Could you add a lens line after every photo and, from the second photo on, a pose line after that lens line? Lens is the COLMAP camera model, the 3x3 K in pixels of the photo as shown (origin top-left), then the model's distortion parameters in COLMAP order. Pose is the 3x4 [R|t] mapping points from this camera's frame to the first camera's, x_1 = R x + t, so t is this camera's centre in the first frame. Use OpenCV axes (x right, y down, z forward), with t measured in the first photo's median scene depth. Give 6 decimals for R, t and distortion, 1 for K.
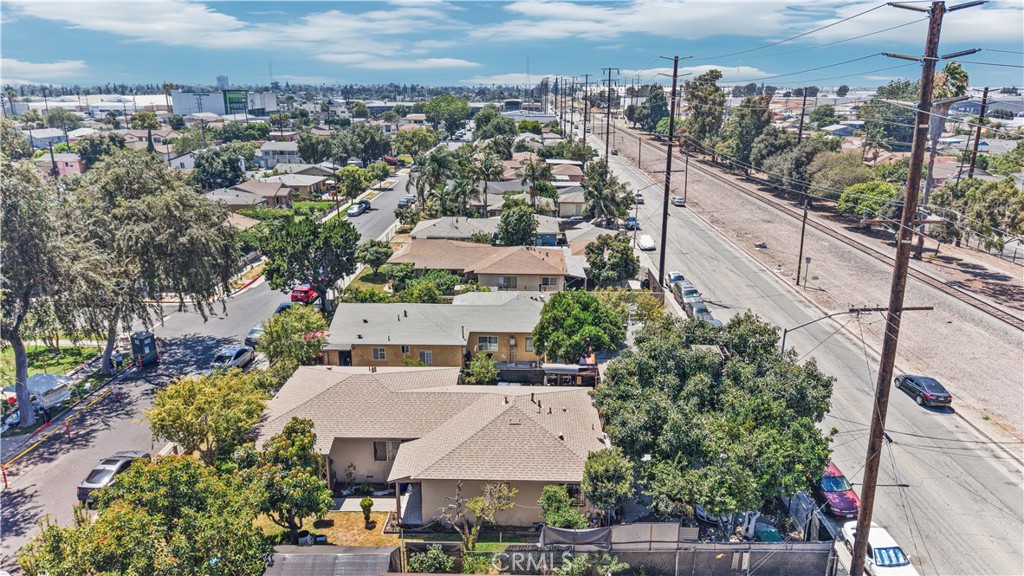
lens RADIAL K [[696.7, 0, 510.2], [0, 696.7, 293.1], [0, 0, 1]] dist [0.039292, -0.050880]
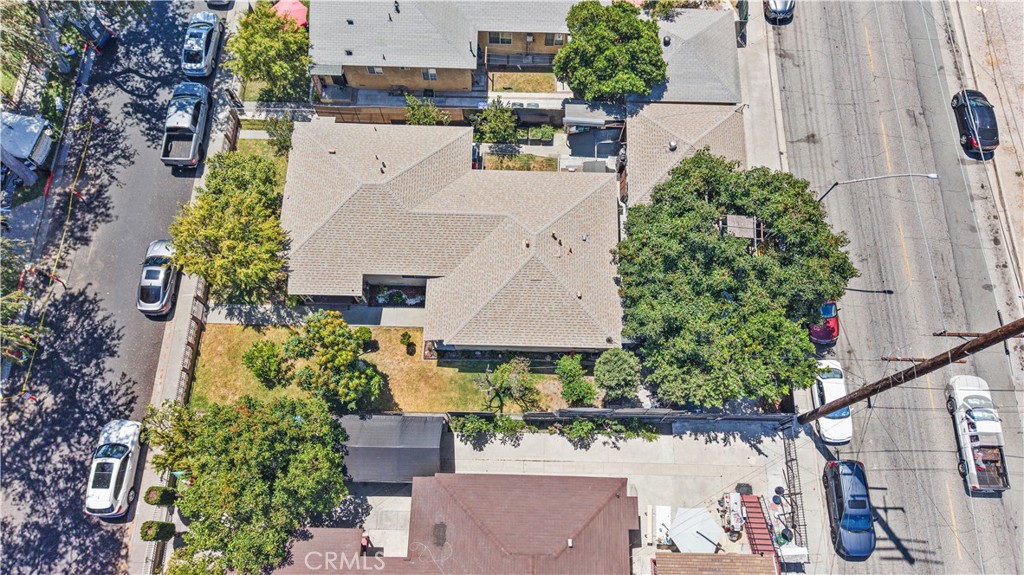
lens RADIAL K [[696.7, 0, 510.2], [0, 696.7, 292.6], [0, 0, 1]] dist [0.039292, -0.050880]
pose [[0.999994, -0.003328, 0.000997, -0.023663], [0.001051, 0.563504, 0.826113, -0.478106], [-0.003312, -0.826107, 0.563504, 0.290818]]
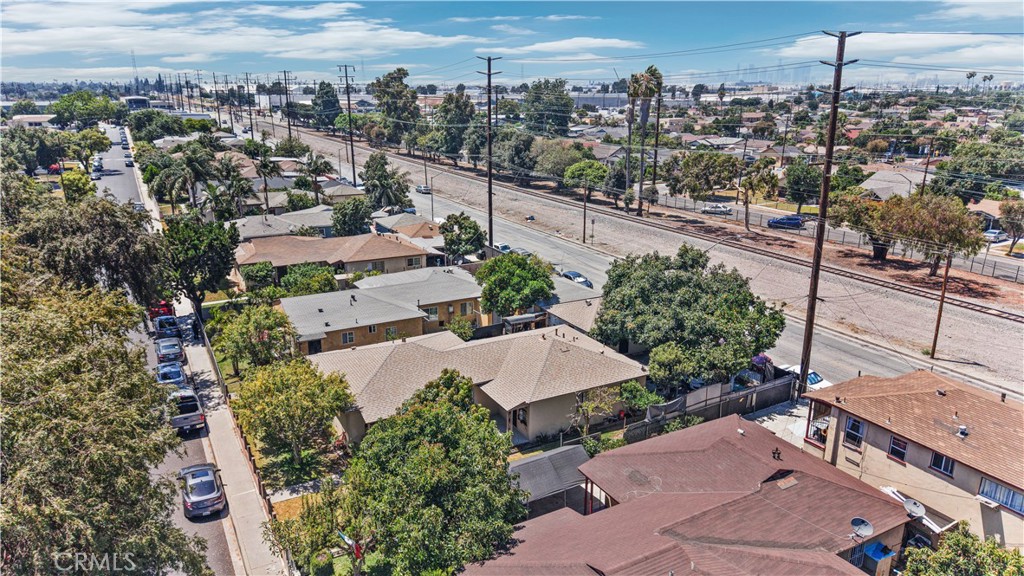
lens RADIAL K [[698.6, 0, 513.3], [0, 698.6, 292.8], [0, 0, 1]] dist [0.056902, -0.059258]
pose [[0.862834, -0.142770, 0.484906, -0.481449], [0.142158, 0.989104, 0.038266, 0.015545], [-0.485086, 0.035916, 0.873729, -0.042709]]
